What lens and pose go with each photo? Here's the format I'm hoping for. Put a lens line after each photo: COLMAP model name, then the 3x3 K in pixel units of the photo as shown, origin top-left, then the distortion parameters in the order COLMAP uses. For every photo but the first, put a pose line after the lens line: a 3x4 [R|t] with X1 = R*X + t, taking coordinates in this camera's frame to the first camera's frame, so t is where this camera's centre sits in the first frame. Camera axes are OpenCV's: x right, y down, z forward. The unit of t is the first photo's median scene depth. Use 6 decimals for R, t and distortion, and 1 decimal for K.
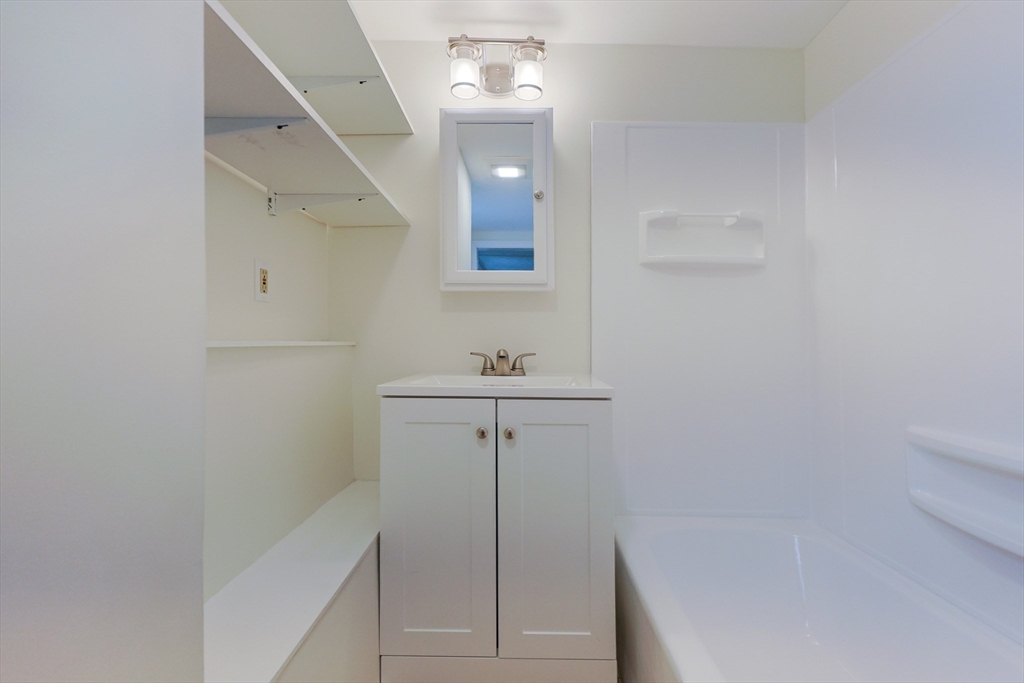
lens RADIAL K [[449.3, 0, 511.2], [0, 449.3, 337.0], [0, 0, 1]] dist [-0.003494, 0.000200]
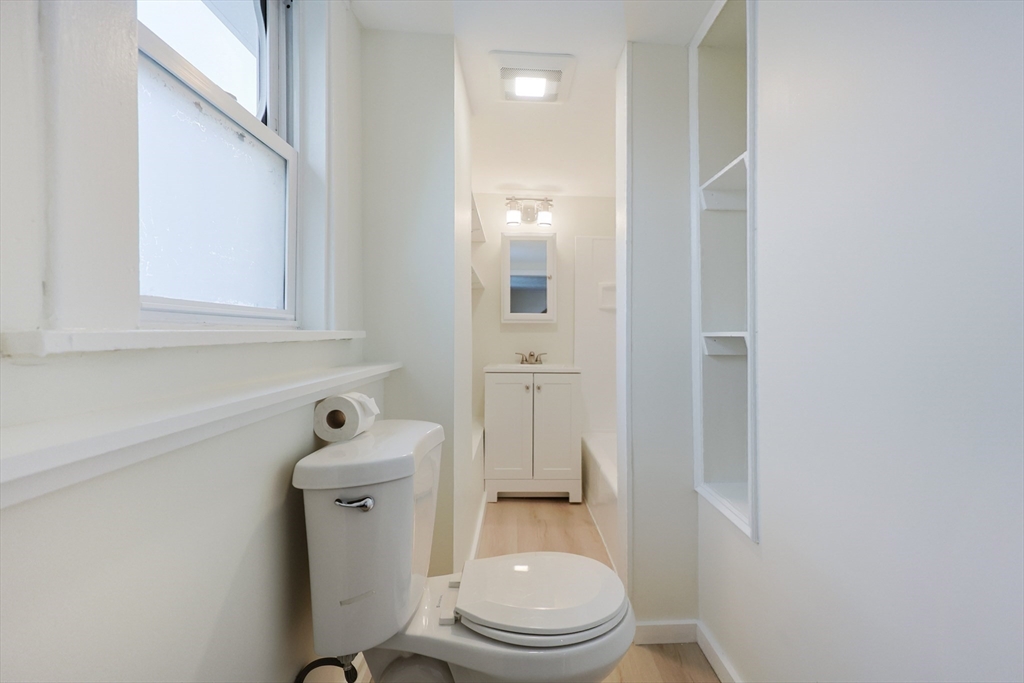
lens RADIAL K [[449.3, 0, 513.2], [0, 449.3, 343.9], [0, 0, 1]] dist [-0.003494, 0.000200]
pose [[0.999590, 0.005170, 0.028157, -0.160806], [-0.006060, 0.999482, 0.031593, -0.071920], [-0.027979, -0.031751, 0.999104, -1.067516]]
